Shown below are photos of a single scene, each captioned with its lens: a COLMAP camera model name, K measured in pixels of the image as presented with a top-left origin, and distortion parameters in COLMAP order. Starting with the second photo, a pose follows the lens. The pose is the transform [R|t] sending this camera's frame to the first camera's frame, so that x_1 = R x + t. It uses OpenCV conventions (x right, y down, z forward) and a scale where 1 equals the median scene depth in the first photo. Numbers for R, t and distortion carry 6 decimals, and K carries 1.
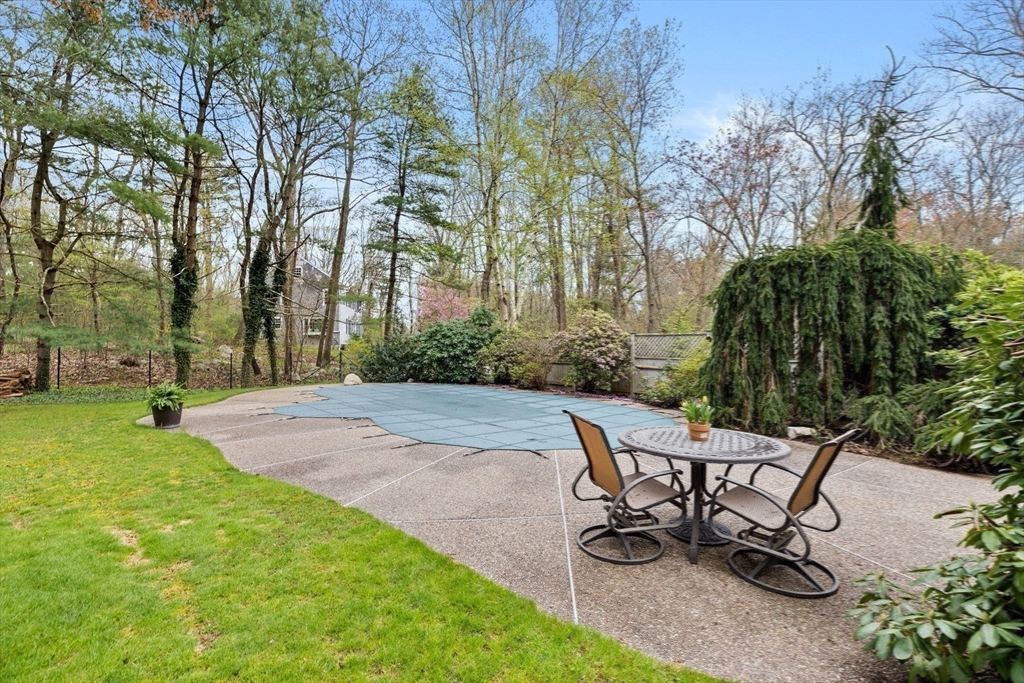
lens RADIAL K [[464.6, 0, 502.4], [0, 464.6, 340.2], [0, 0, 1]] dist [-0.000552, 0.000785]
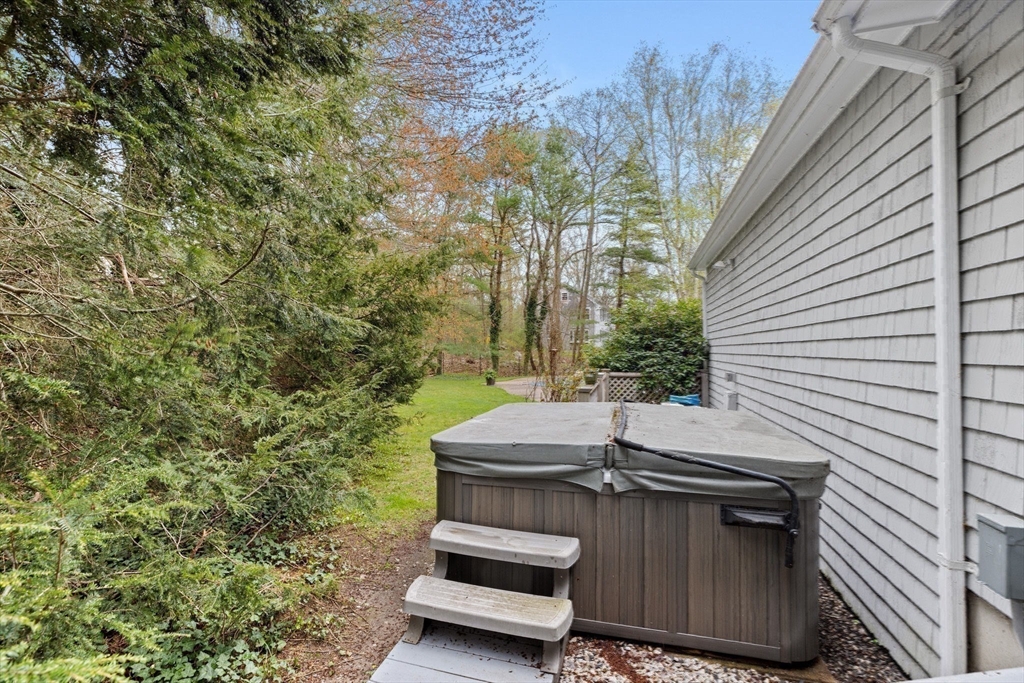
lens RADIAL K [[464.6, 0, 508.8], [0, 464.6, 346.1], [0, 0, 1]] dist [-0.000552, 0.000785]
pose [[0.840470, -0.007327, -0.541809, 0.311758], [0.011186, 0.999930, 0.003830, -0.018434], [0.541743, -0.009280, 0.840493, -0.454112]]
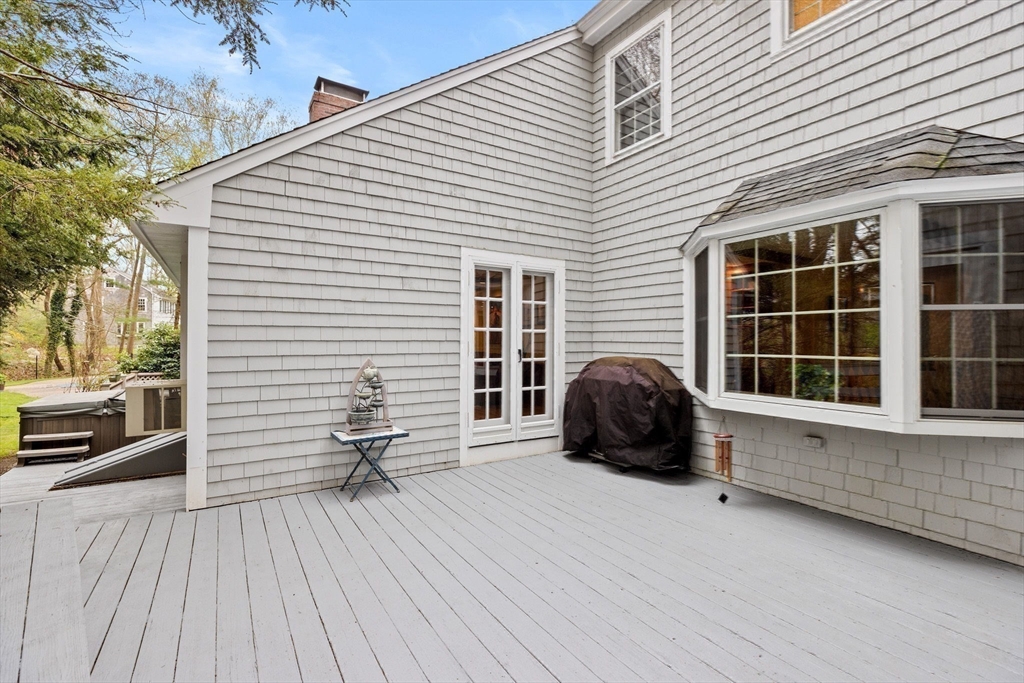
lens RADIAL K [[464.6, 0, 511.8], [0, 464.6, 338.9], [0, 0, 1]] dist [-0.000552, 0.000785]
pose [[0.967294, -0.000308, 0.253659, 0.508667], [-0.002984, 0.999916, 0.012592, -0.050640], [-0.253642, -0.012937, 0.967212, -0.819562]]
